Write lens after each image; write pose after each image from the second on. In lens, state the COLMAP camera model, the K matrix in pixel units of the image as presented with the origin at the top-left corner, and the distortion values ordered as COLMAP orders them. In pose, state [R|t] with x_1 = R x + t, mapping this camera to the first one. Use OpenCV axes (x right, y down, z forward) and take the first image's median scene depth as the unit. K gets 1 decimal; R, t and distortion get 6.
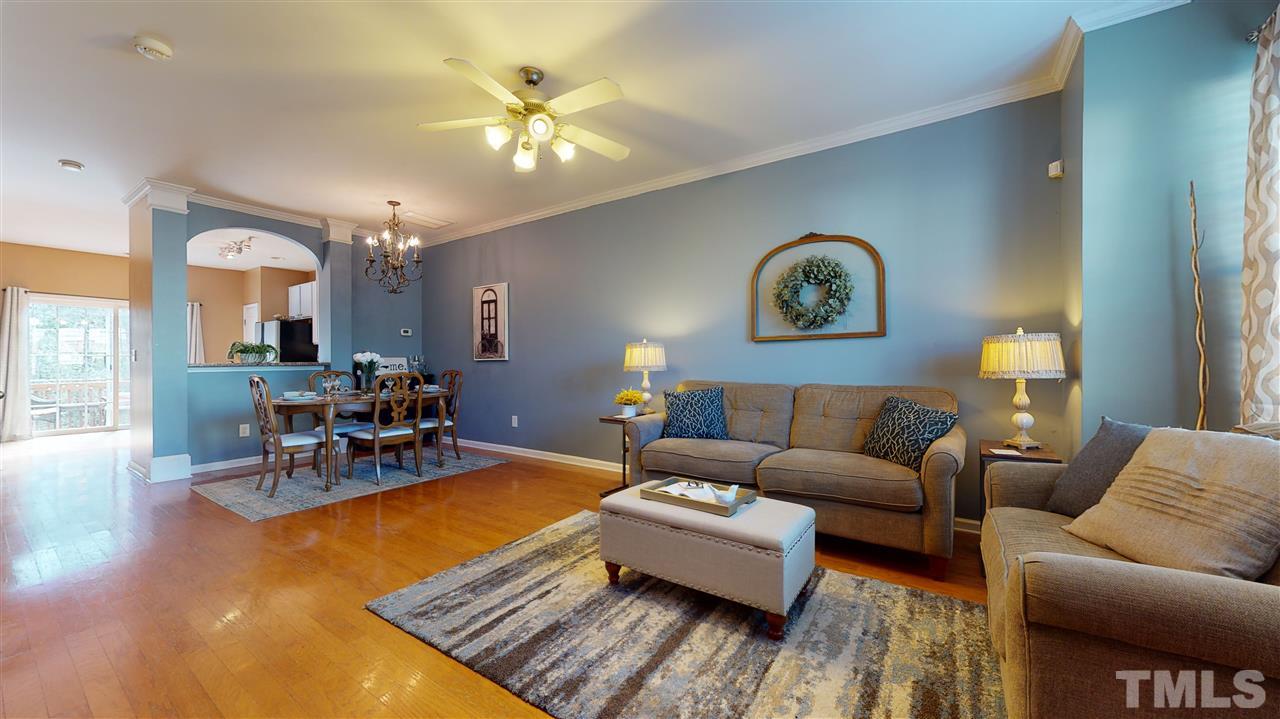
lens RADIAL K [[469.4, 0, 641.9], [0, 469.4, 360.3], [0, 0, 1]] dist [0.001162, -0.000225]
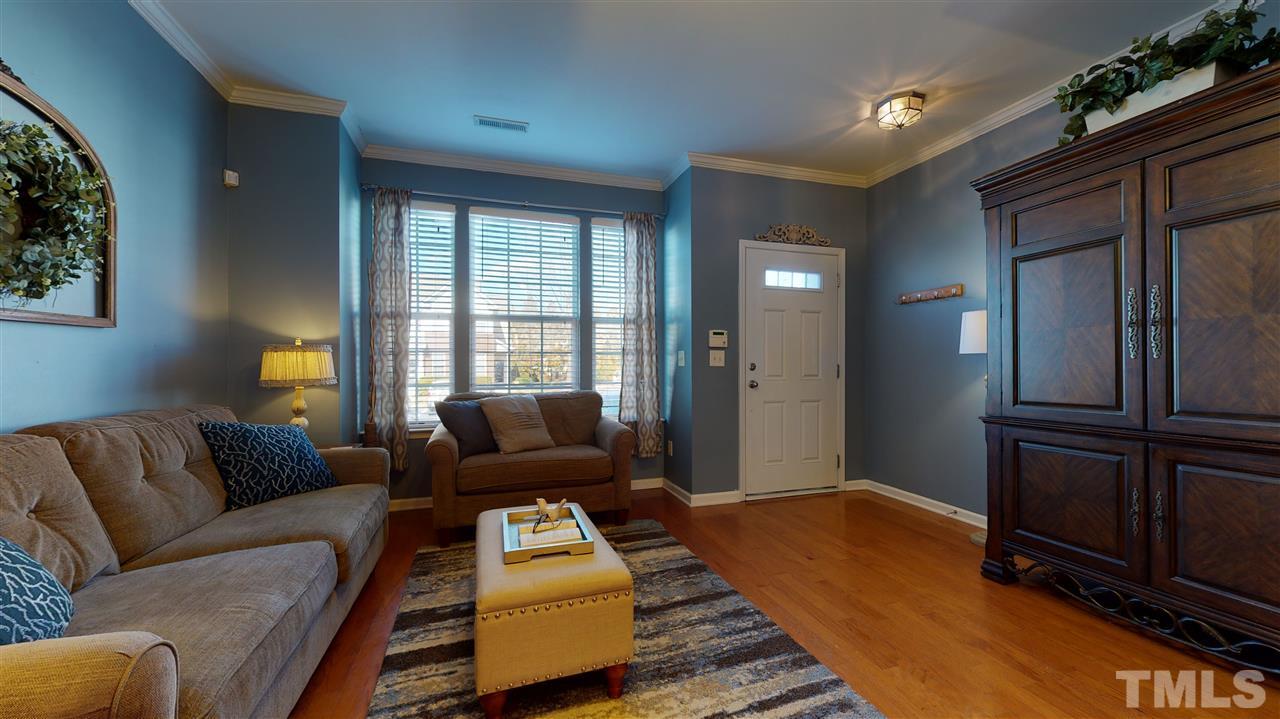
lens RADIAL K [[469.4, 0, 640.9], [0, 469.4, 359.8], [0, 0, 1]] dist [0.001162, -0.000225]
pose [[-0.793335, 0.007540, 0.608738, -0.412432], [0.002189, 0.999952, -0.009532, -0.005484], [-0.608781, -0.006230, -0.793314, 1.227345]]
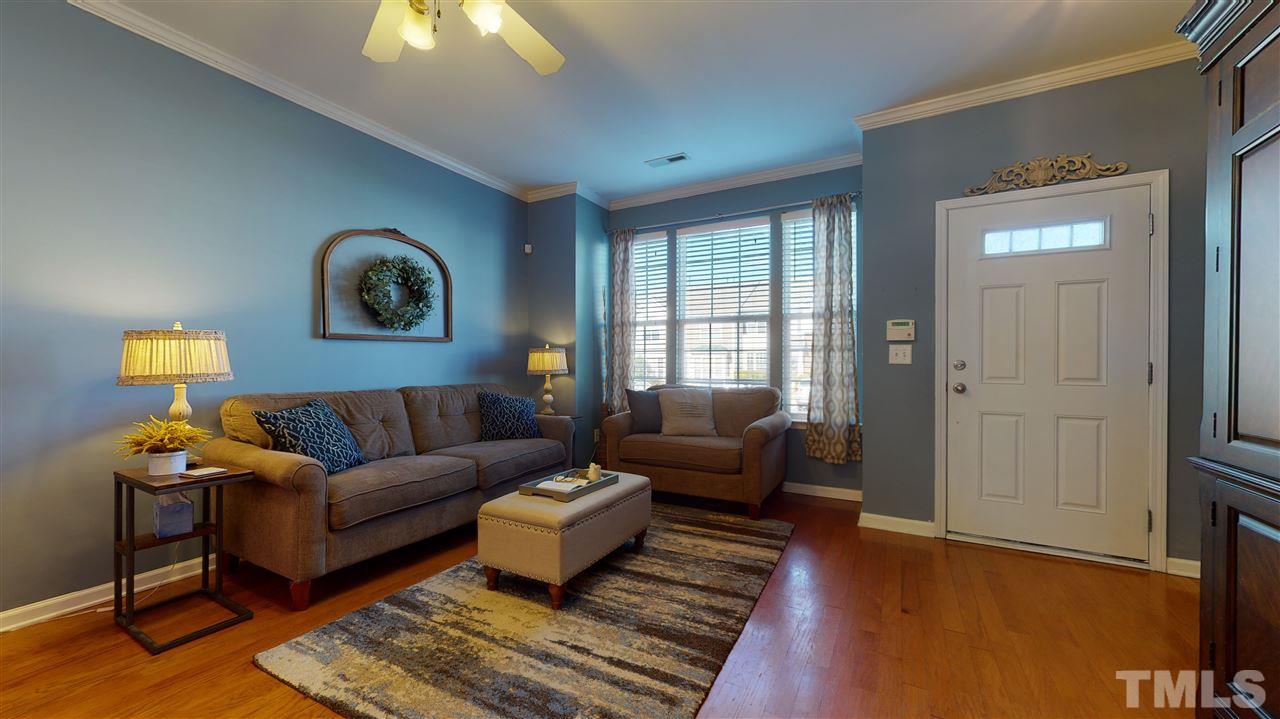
lens RADIAL K [[469.4, 0, 640.9], [0, 469.4, 360.2], [0, 0, 1]] dist [0.001162, -0.000225]
pose [[-0.101654, 0.003785, 0.994813, -0.797133], [-0.002191, 0.999989, -0.004029, -0.002787], [-0.994817, -0.002589, -0.101644, 0.750338]]
